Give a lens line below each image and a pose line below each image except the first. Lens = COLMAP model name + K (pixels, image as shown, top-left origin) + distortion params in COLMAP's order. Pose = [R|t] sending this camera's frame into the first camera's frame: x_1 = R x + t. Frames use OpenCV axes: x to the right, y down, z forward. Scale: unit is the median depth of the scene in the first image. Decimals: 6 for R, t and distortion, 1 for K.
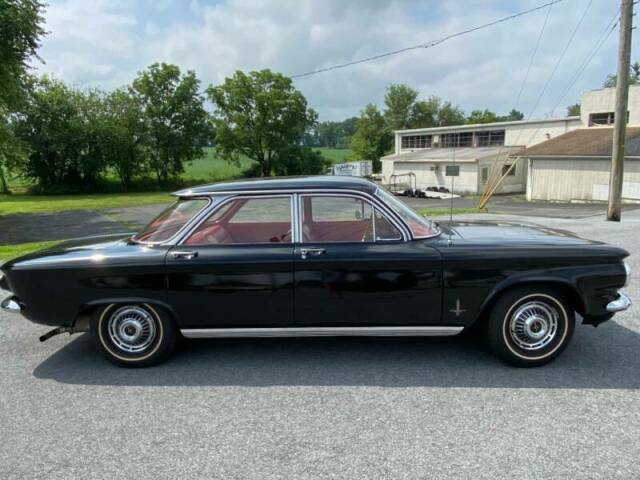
lens RADIAL K [[492.5, 0, 323.1], [0, 492.5, 239.6], [0, 0, 1]] dist [0.015798, -0.015343]
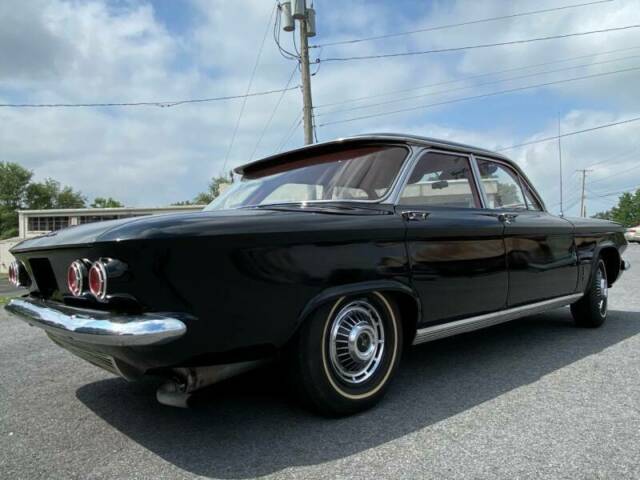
lens RADIAL K [[492.5, 0, 285.0], [0, 492.5, 241.2], [0, 0, 1]] dist [0.015798, -0.015343]
pose [[0.713206, 0.024967, 0.700509, -0.125783], [0.119097, 0.980519, -0.156203, 0.021355], [-0.690762, 0.194834, 0.696339, 0.092594]]
